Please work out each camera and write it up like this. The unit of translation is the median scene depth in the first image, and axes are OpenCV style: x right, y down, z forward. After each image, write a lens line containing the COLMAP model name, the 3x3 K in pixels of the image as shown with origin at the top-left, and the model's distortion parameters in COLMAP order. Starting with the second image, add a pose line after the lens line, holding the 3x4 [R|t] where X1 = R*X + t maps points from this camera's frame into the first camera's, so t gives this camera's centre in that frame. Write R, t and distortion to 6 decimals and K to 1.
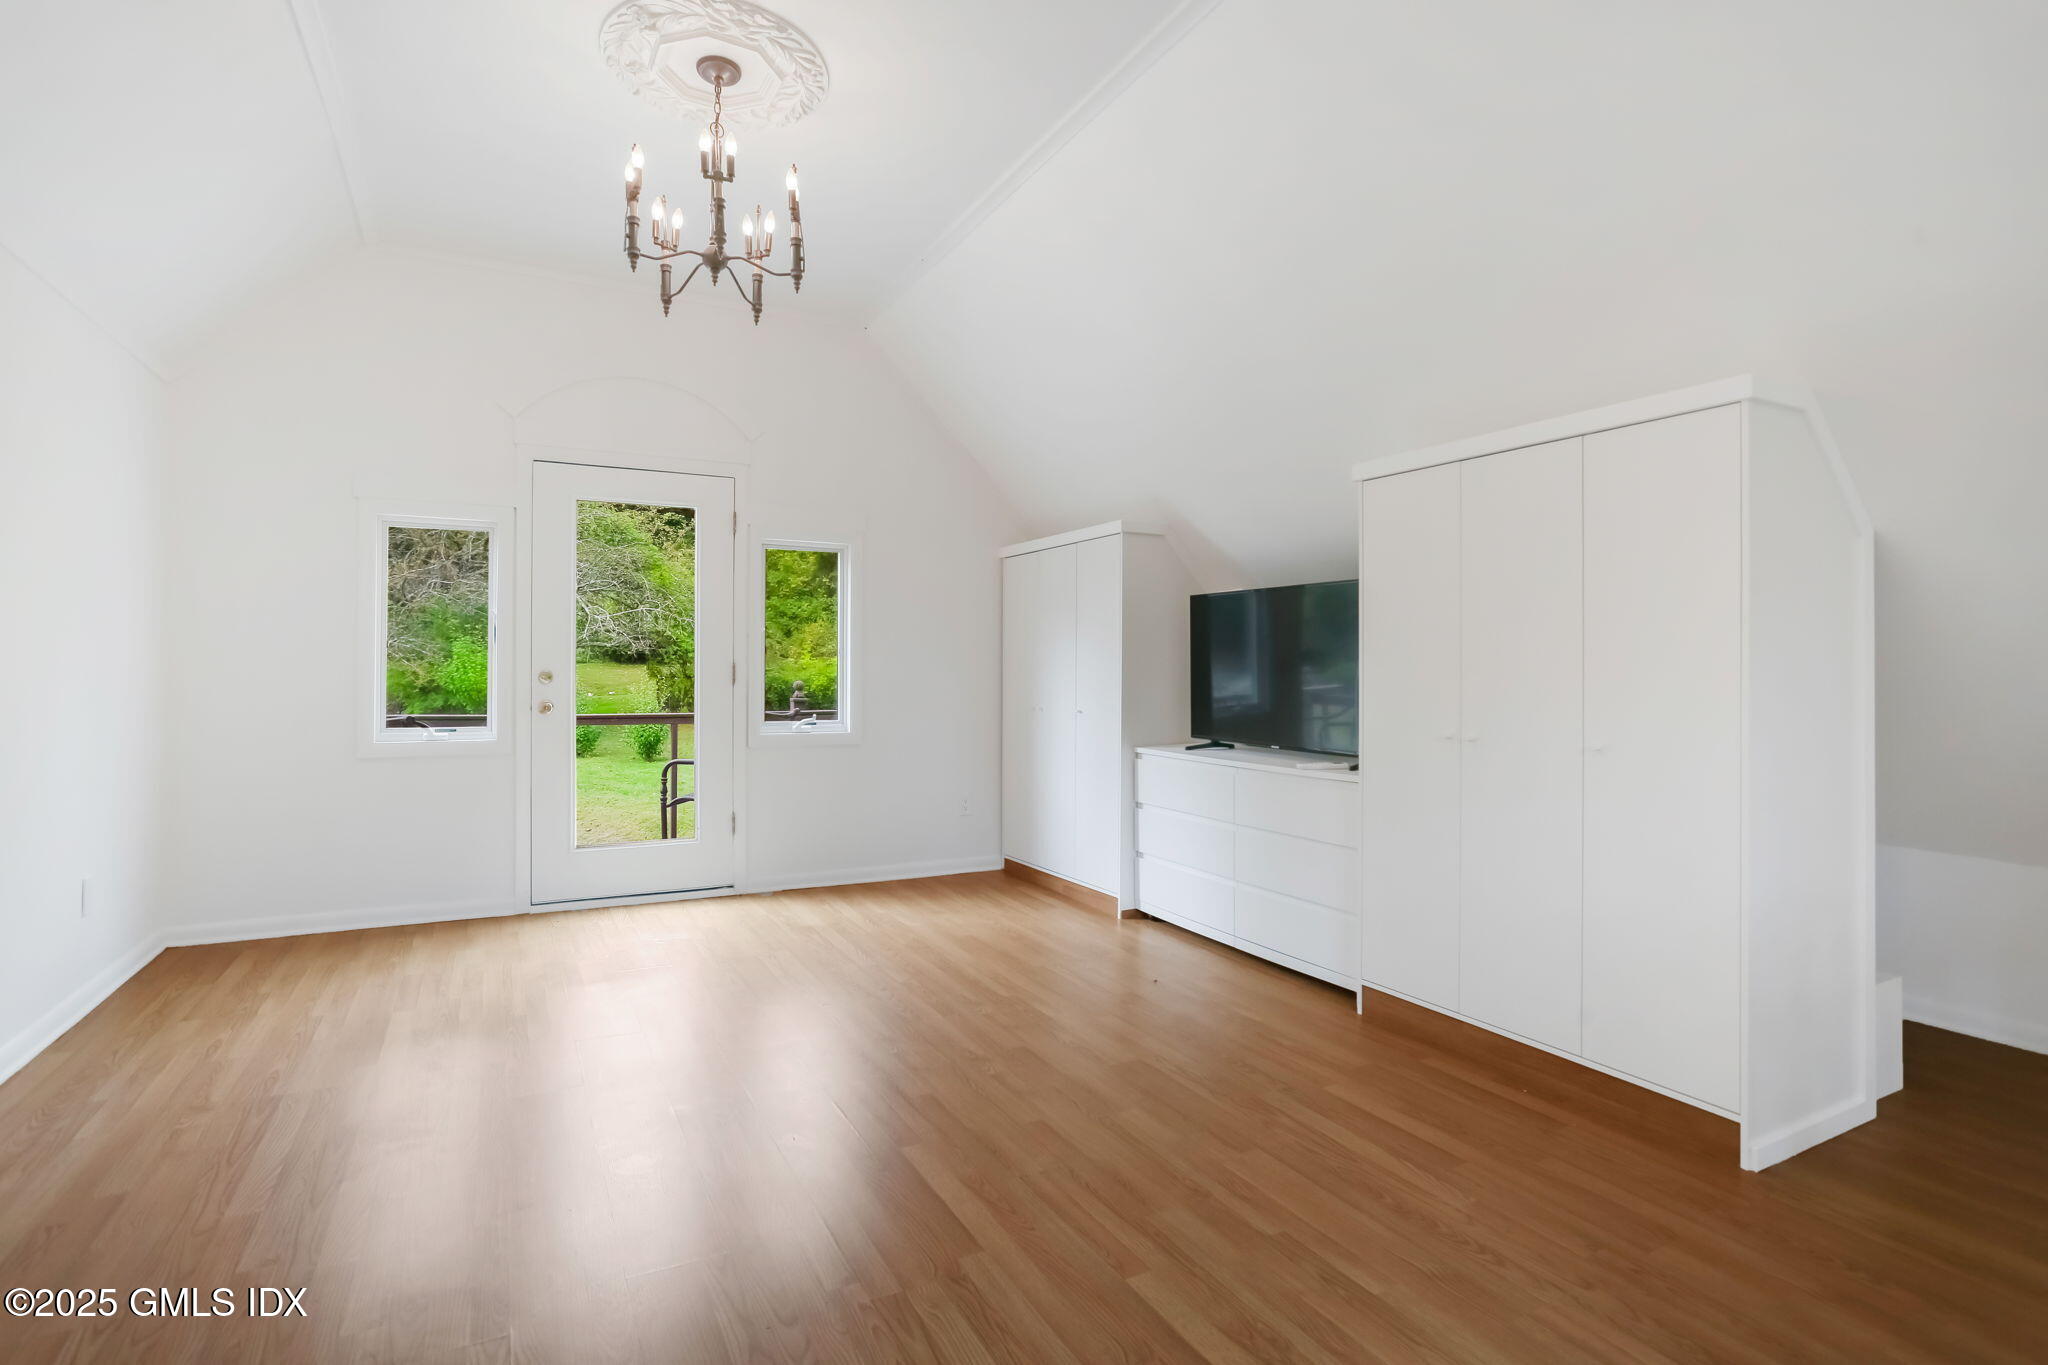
lens RADIAL K [[1001.6, 0, 1019.0], [0, 1001.6, 673.8], [0, 0, 1]] dist [-0.040856, 0.043172]
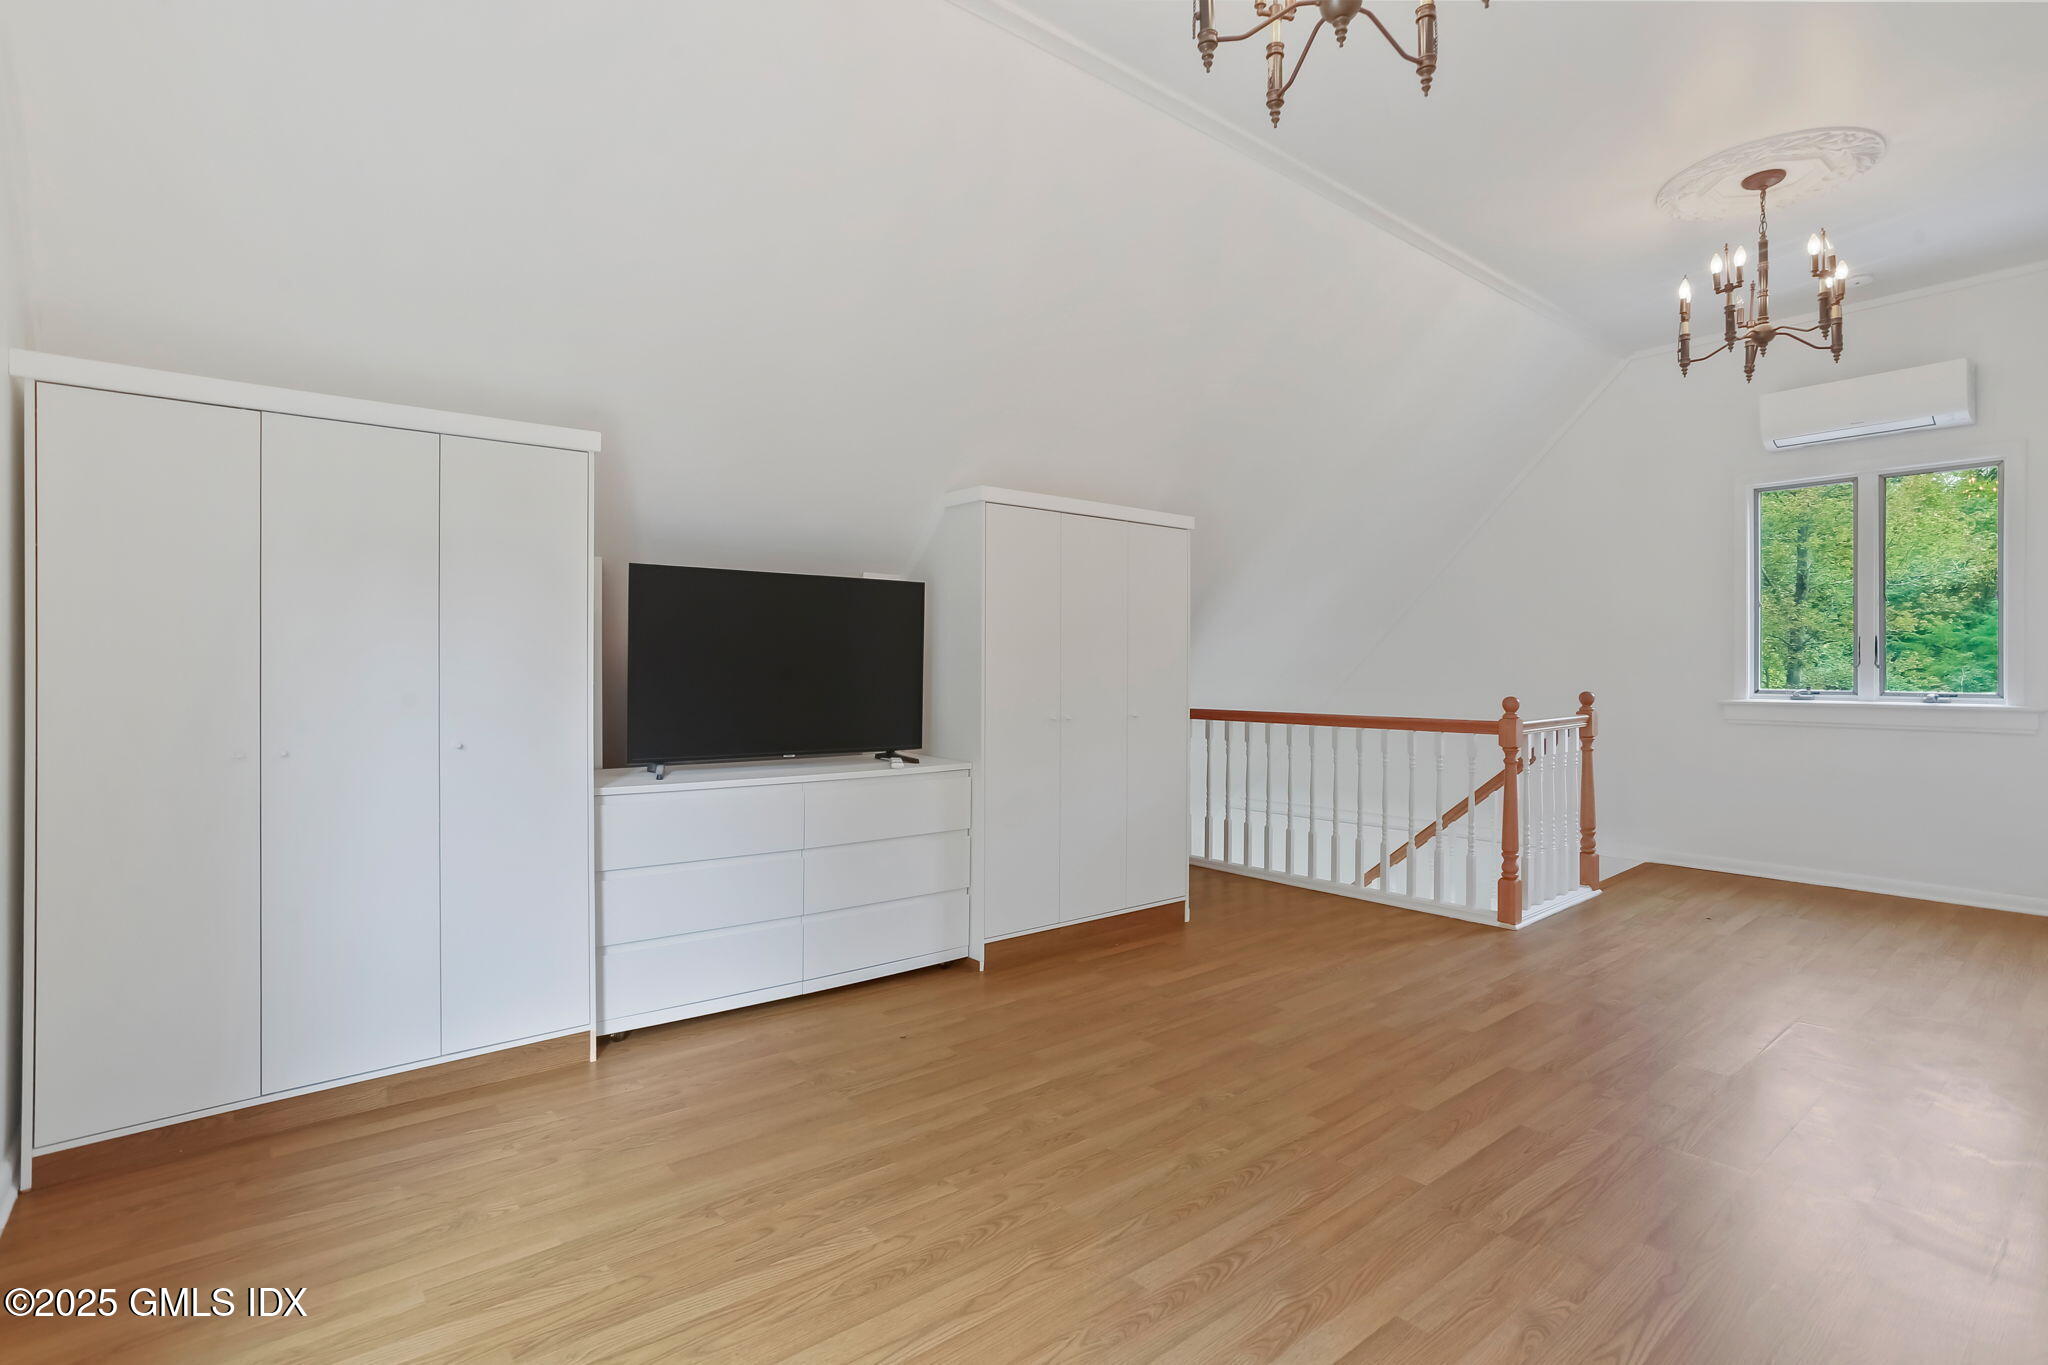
lens RADIAL K [[1001.6, 0, 1019.0], [0, 1001.6, 673.8], [0, 0, 1]] dist [-0.040856, 0.043172]
pose [[-0.218545, -0.003440, 0.975821, -1.128507], [-0.003297, 0.999991, 0.002787, -0.000826], [-0.975821, -0.002608, -0.218555, 1.752260]]
